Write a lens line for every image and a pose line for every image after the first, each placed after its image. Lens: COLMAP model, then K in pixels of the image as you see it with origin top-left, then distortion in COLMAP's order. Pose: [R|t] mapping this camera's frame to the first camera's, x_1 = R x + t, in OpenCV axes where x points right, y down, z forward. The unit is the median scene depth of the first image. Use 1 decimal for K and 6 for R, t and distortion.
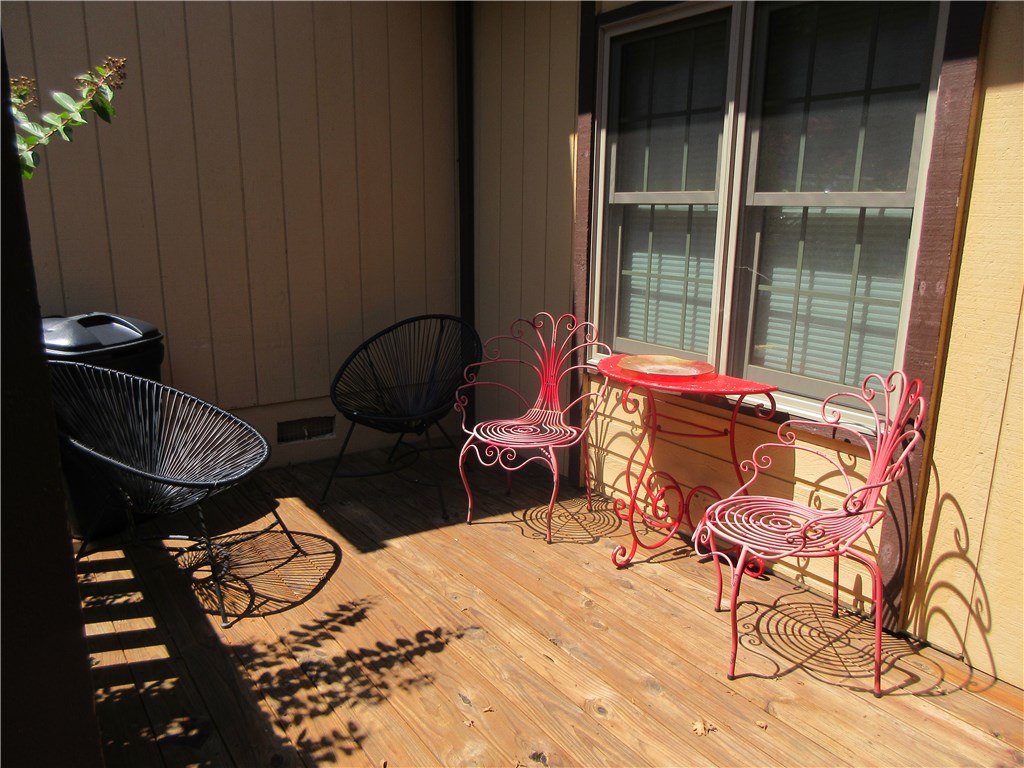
lens RADIAL K [[753.6, 0, 509.9], [0, 753.6, 381.0], [0, 0, 1]] dist [-0.027242, 0.006661]
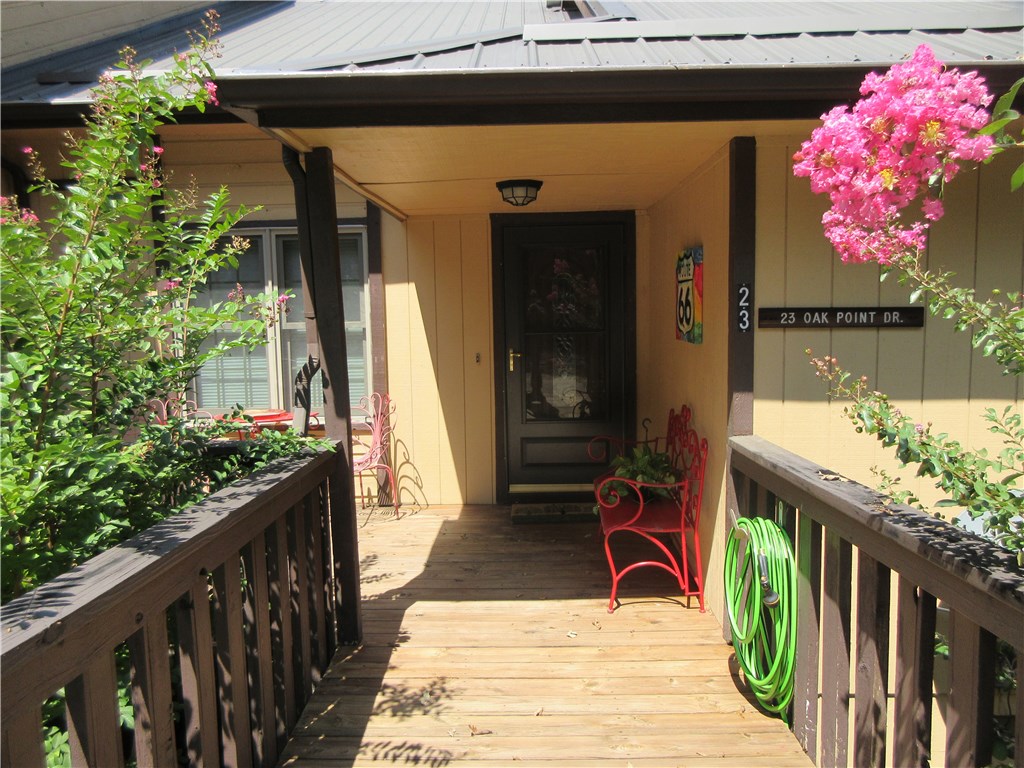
lens RADIAL K [[753.6, 0, 510.9], [0, 753.6, 387.2], [0, 0, 1]] dist [-0.027242, 0.006661]
pose [[0.579486, -0.089870, 0.810012, -1.214544], [0.203228, 0.978438, -0.036833, 0.149651], [-0.789237, 0.185961, 0.585255, -0.801449]]
